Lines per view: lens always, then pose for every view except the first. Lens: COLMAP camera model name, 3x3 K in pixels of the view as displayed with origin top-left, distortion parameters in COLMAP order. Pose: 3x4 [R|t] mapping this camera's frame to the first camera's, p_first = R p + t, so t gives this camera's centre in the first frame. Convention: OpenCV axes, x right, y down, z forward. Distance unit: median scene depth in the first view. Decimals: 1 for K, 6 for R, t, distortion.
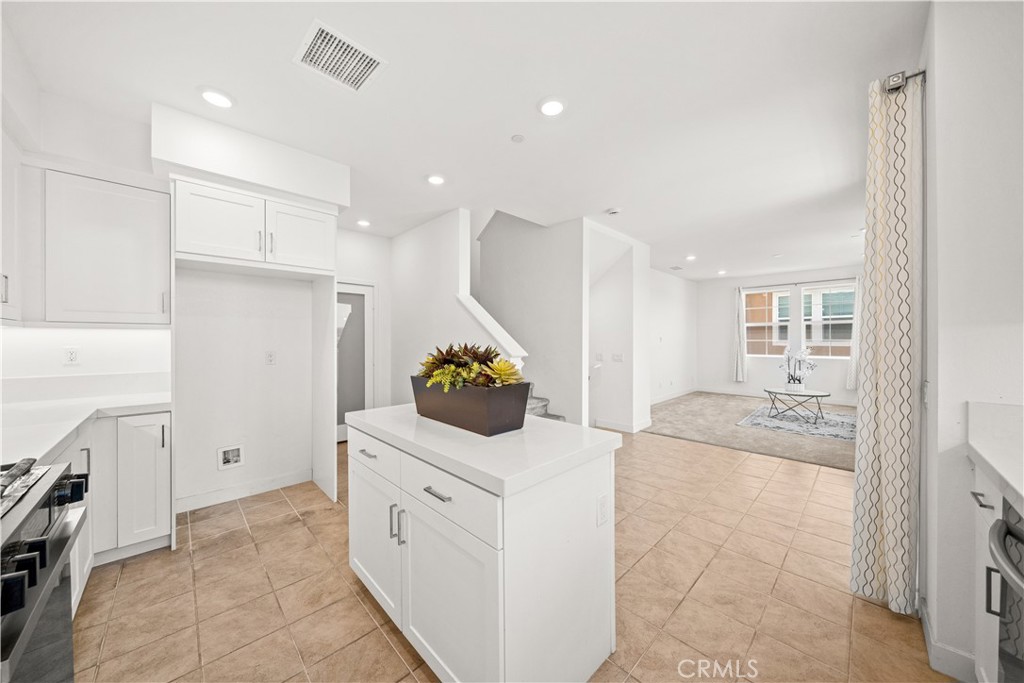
lens RADIAL K [[348.1, 0, 506.7], [0, 348.1, 340.7], [0, 0, 1]] dist [-0.006988, 0.000171]
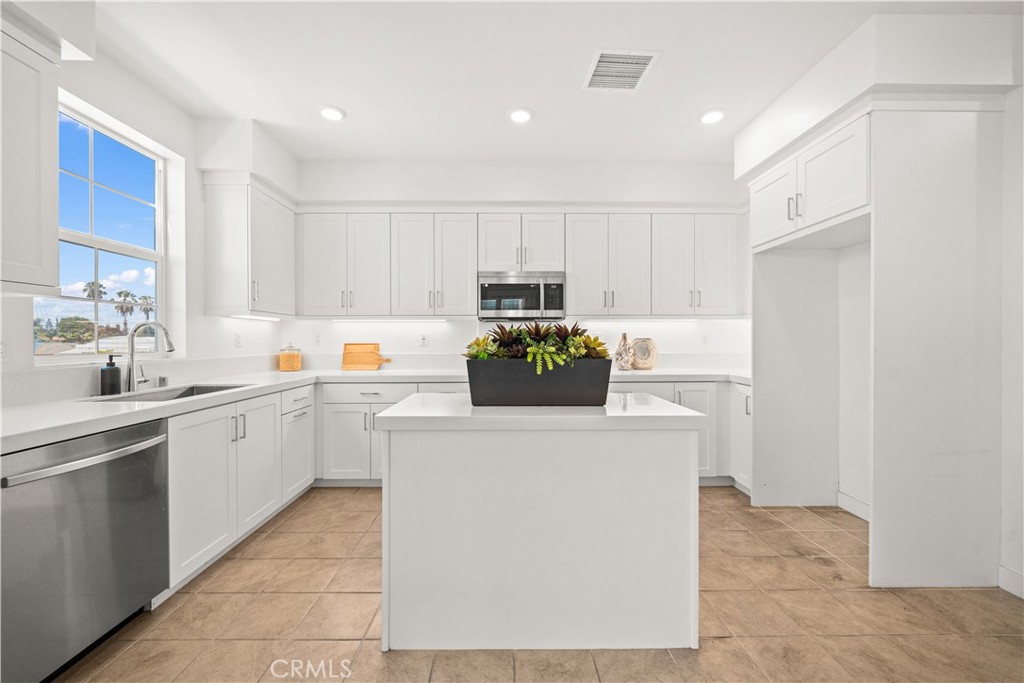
lens RADIAL K [[405.8, 0, 509.2], [0, 405.8, 339.5], [0, 0, 1]] dist [-0.004005, 0.000349]
pose [[-0.682011, 0.003887, -0.731332, 0.524124], [0.001767, 0.999992, 0.003668, 0.036964], [0.731340, 0.001210, -0.682012, 1.190339]]
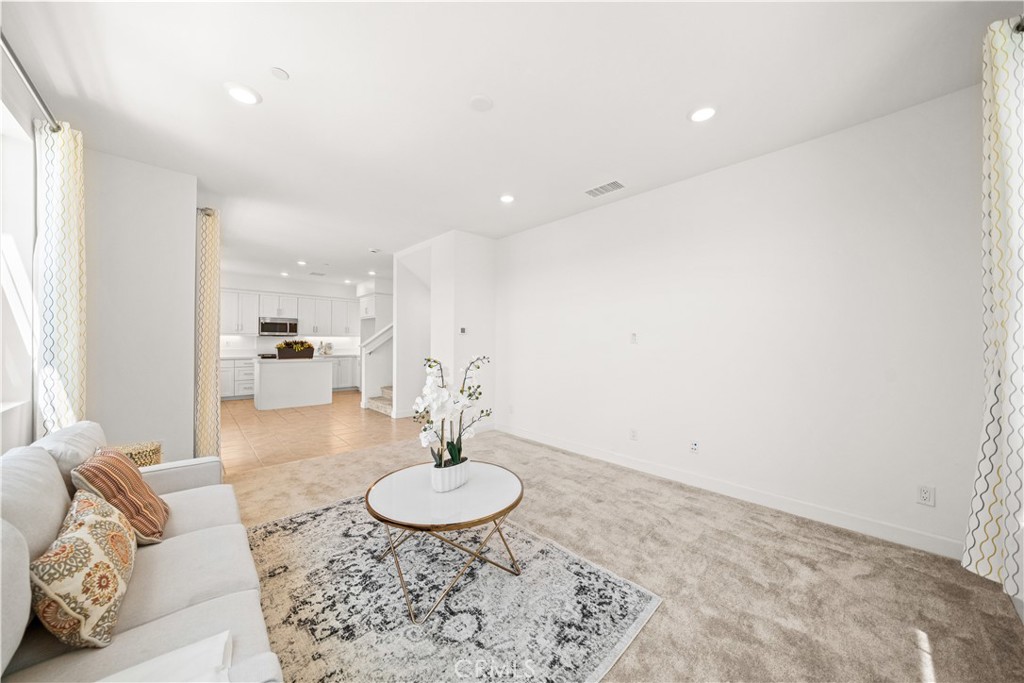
lens RADIAL K [[348.1, 0, 508.2], [0, 348.1, 341.0], [0, 0, 1]] dist [-0.006988, 0.000171]
pose [[-0.014234, -0.001783, -0.999897, 2.729635], [-0.008306, 0.999964, -0.001665, 0.005867], [0.999864, 0.008281, -0.014248, 2.479042]]
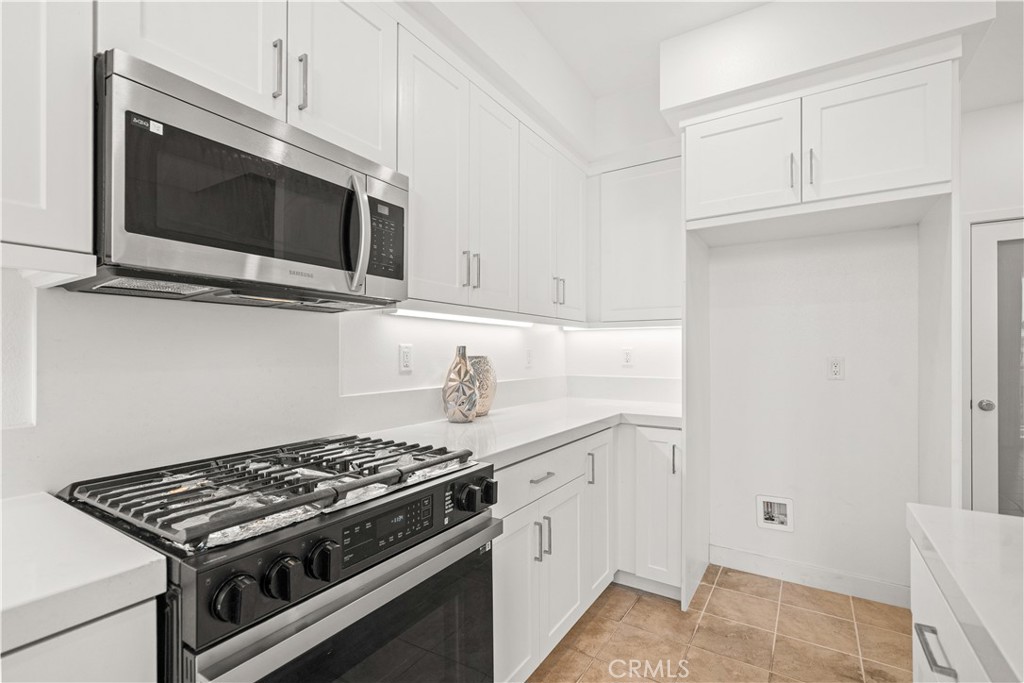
lens RADIAL K [[465.9, 0, 510.0], [0, 465.9, 350.7], [0, 0, 1]] dist [0.002738, -0.000330]
pose [[0.234102, -0.002651, -0.972209, -0.041965], [-0.003230, 0.999989, -0.003504, 0.029915], [0.972207, 0.003961, 0.234090, 0.340386]]
